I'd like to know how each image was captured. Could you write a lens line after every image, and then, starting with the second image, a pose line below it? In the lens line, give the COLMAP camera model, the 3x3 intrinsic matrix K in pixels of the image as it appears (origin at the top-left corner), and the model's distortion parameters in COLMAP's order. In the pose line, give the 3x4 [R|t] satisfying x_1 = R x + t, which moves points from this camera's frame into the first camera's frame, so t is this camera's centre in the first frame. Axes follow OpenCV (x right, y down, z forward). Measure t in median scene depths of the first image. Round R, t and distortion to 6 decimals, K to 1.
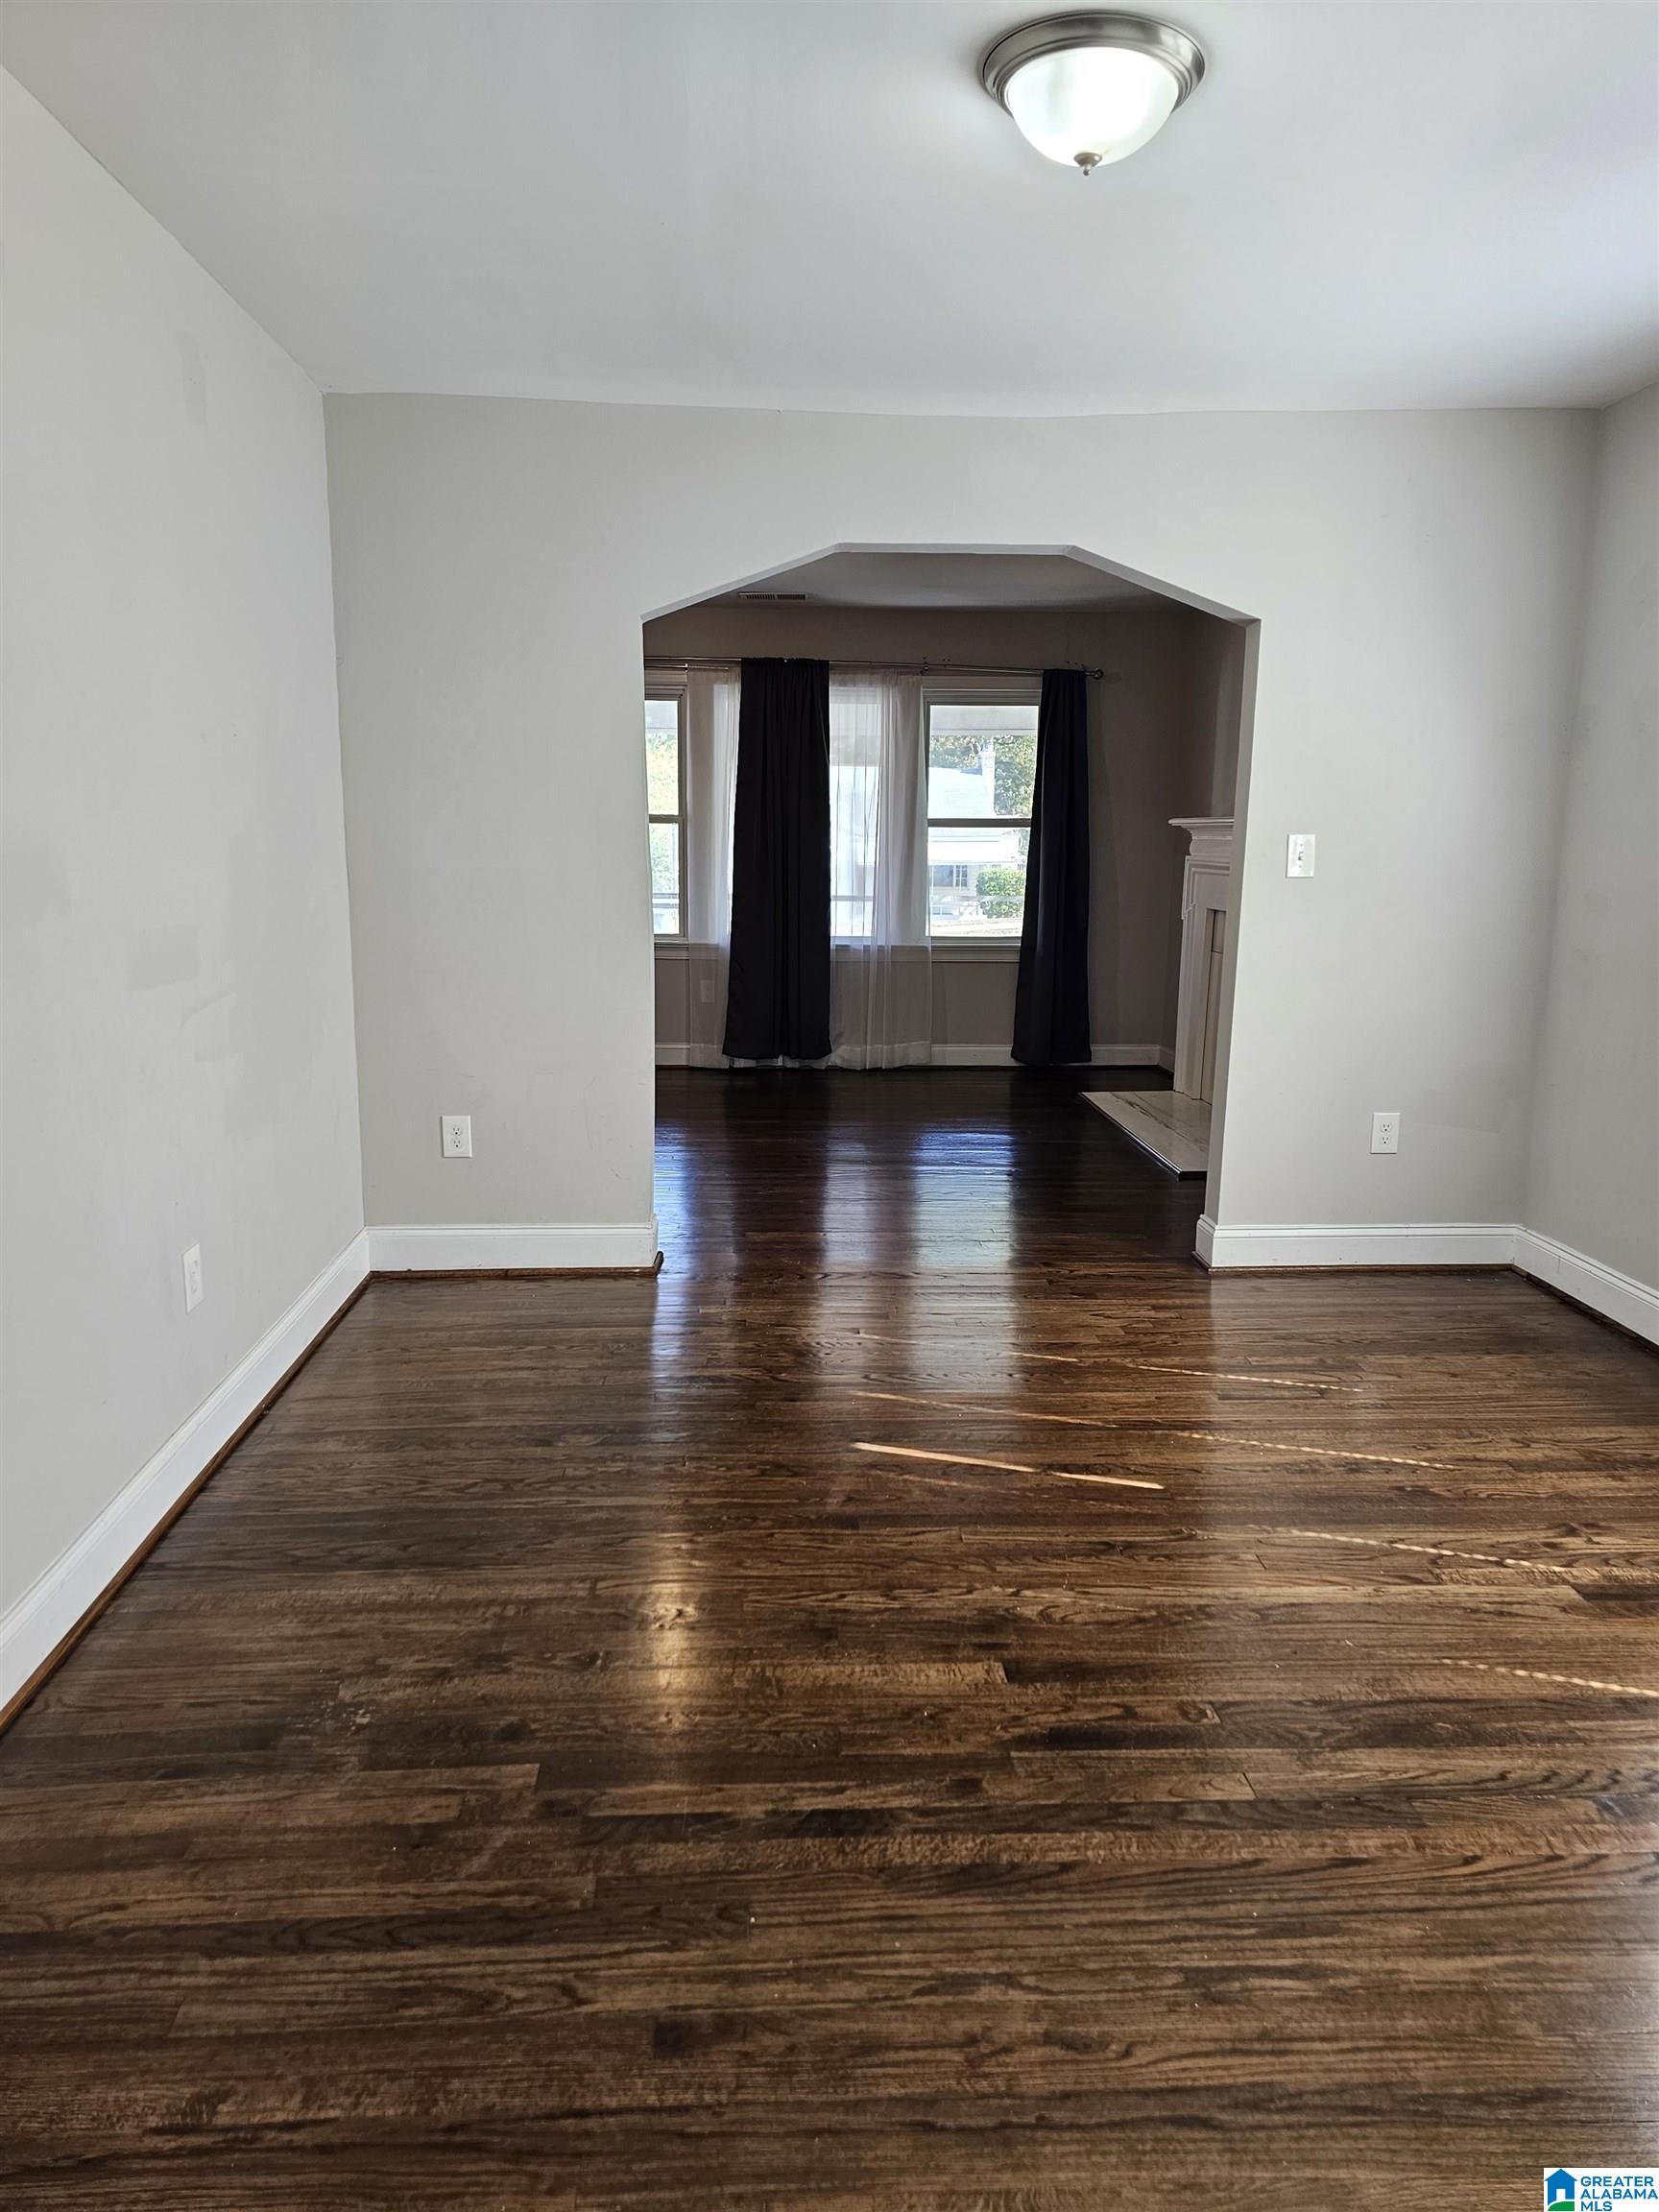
lens RADIAL K [[1473.4, 0, 829.5], [0, 1473.4, 1106.0], [0, 0, 1]] dist [0.000343, 0.000650]
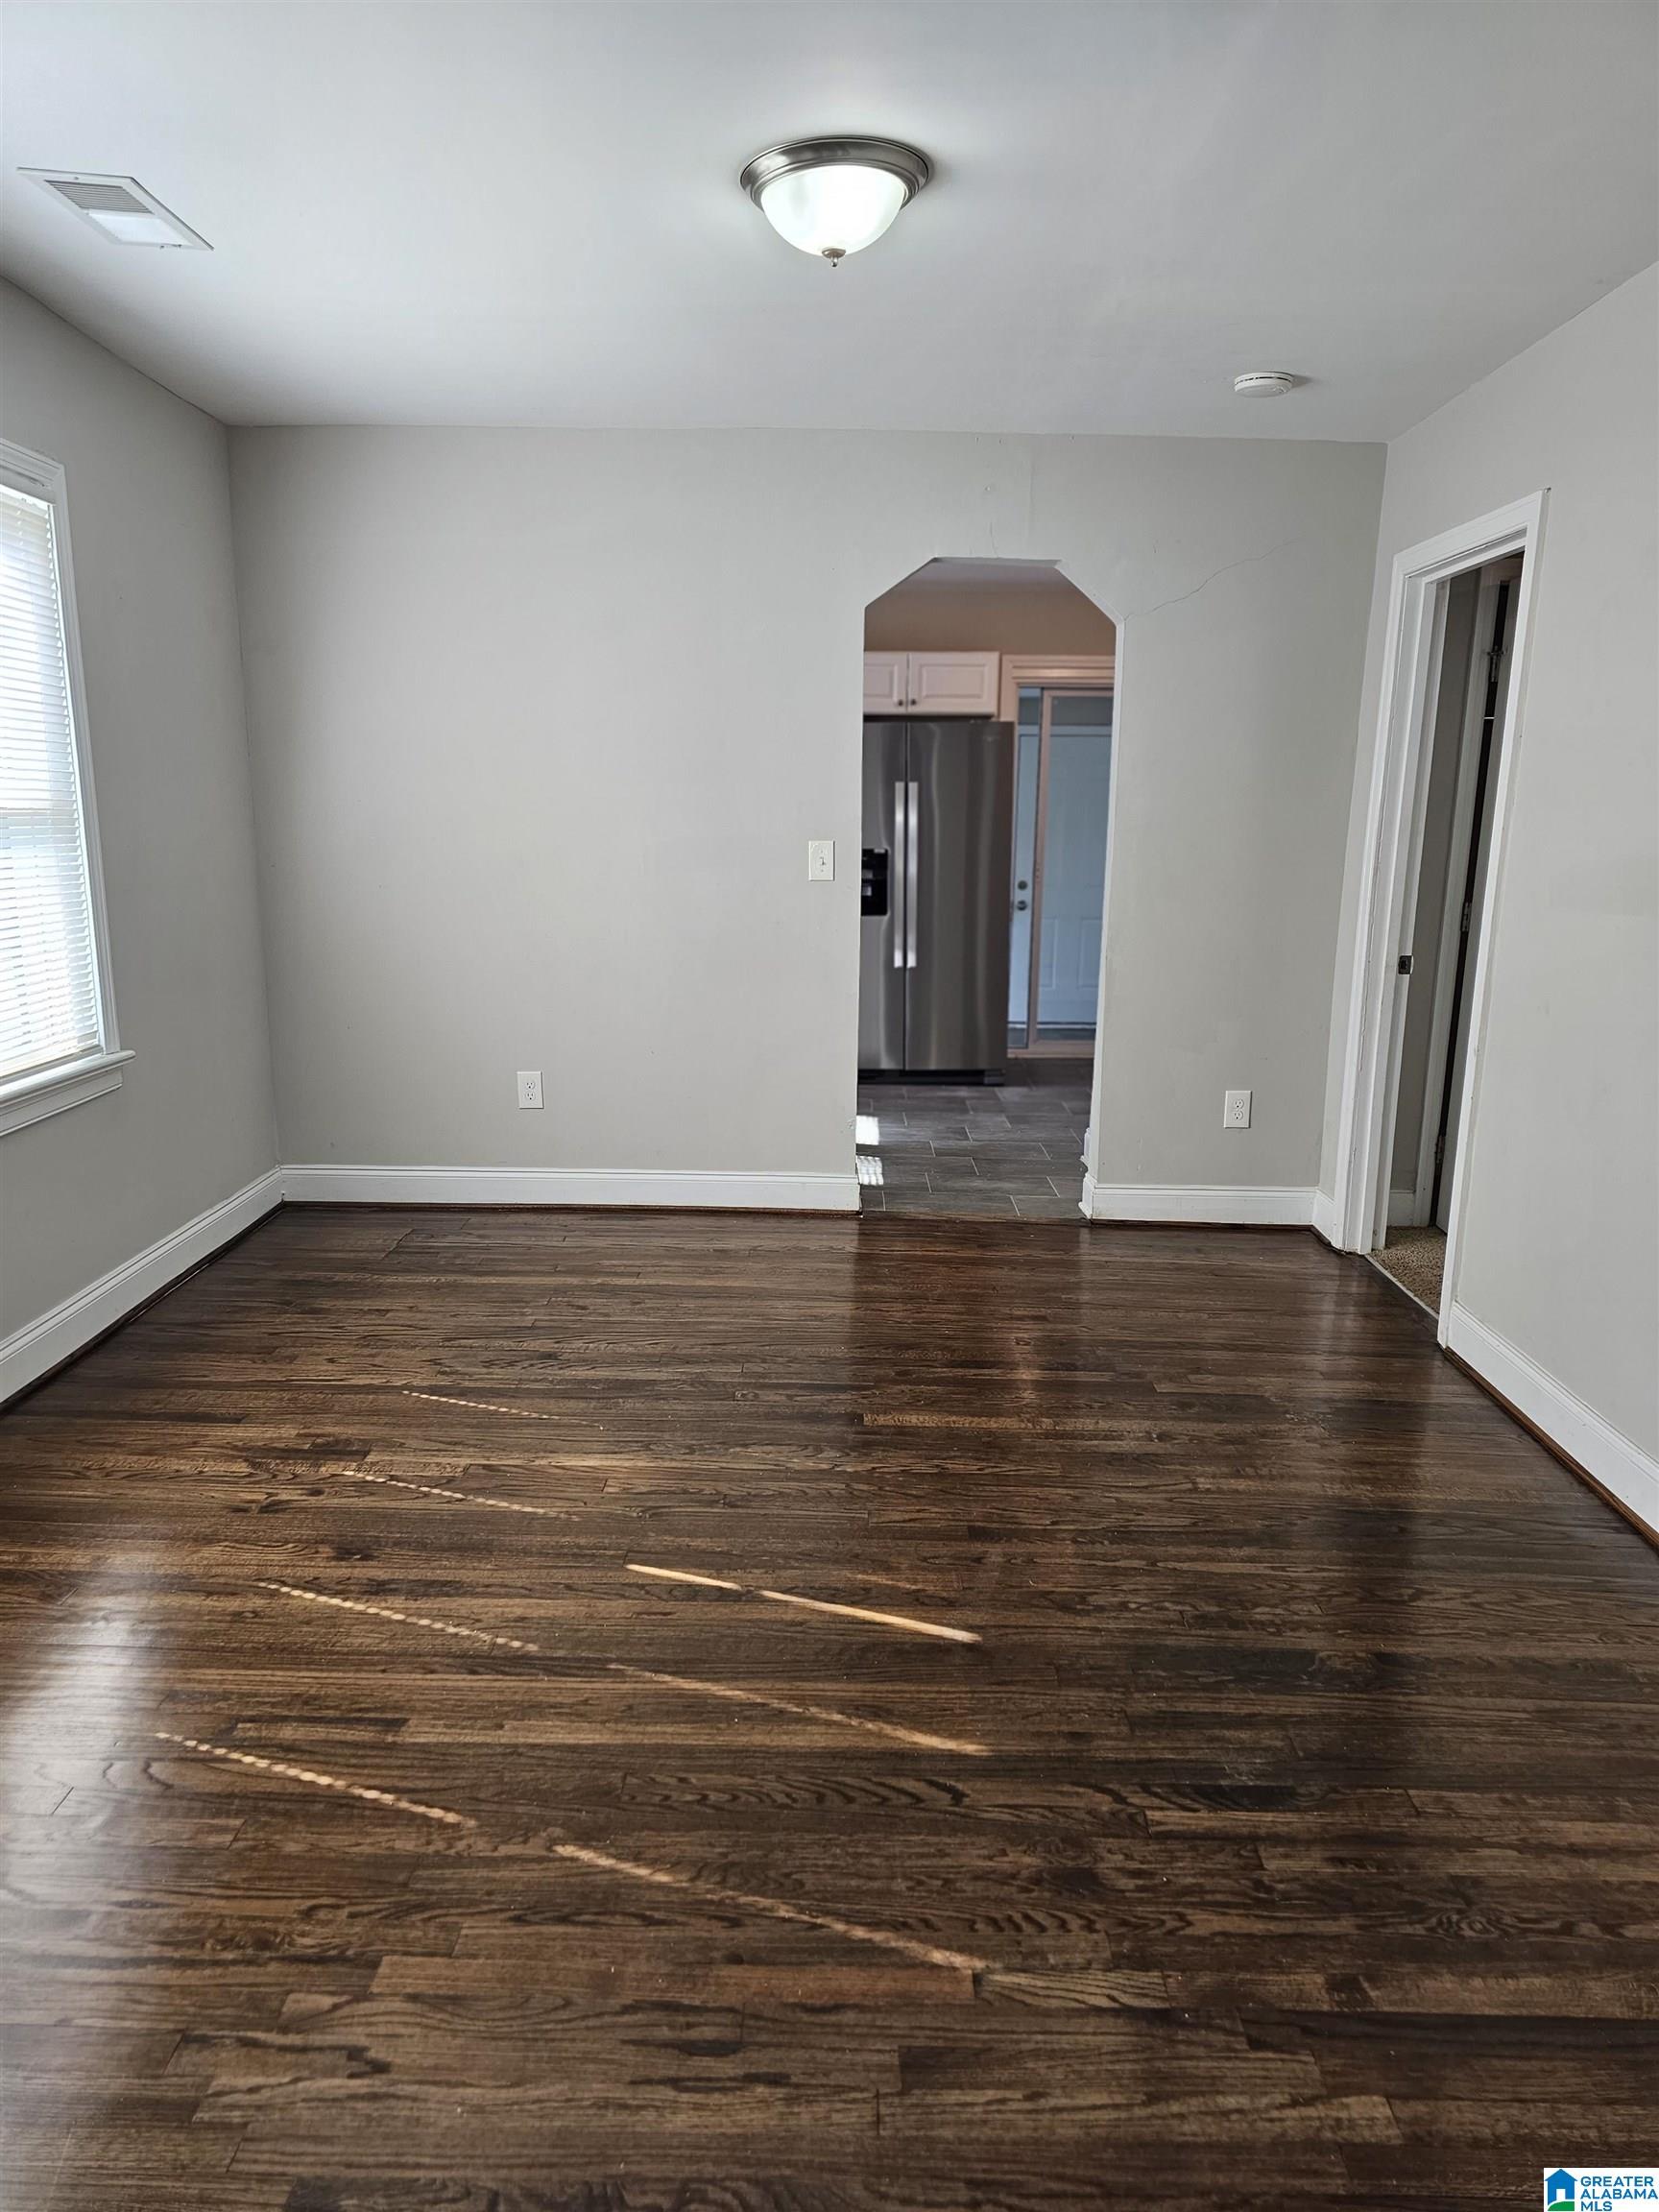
lens RADIAL K [[1479.6, 0, 829.5], [0, 1479.6, 1106.0], [0, 0, 1]] dist [0.062130, -0.039369]
pose [[-0.997695, -0.032397, 0.059632, 0.061208], [-0.007248, 0.924537, 0.381024, -0.359732], [-0.067476, 0.379713, -0.922640, 1.790099]]
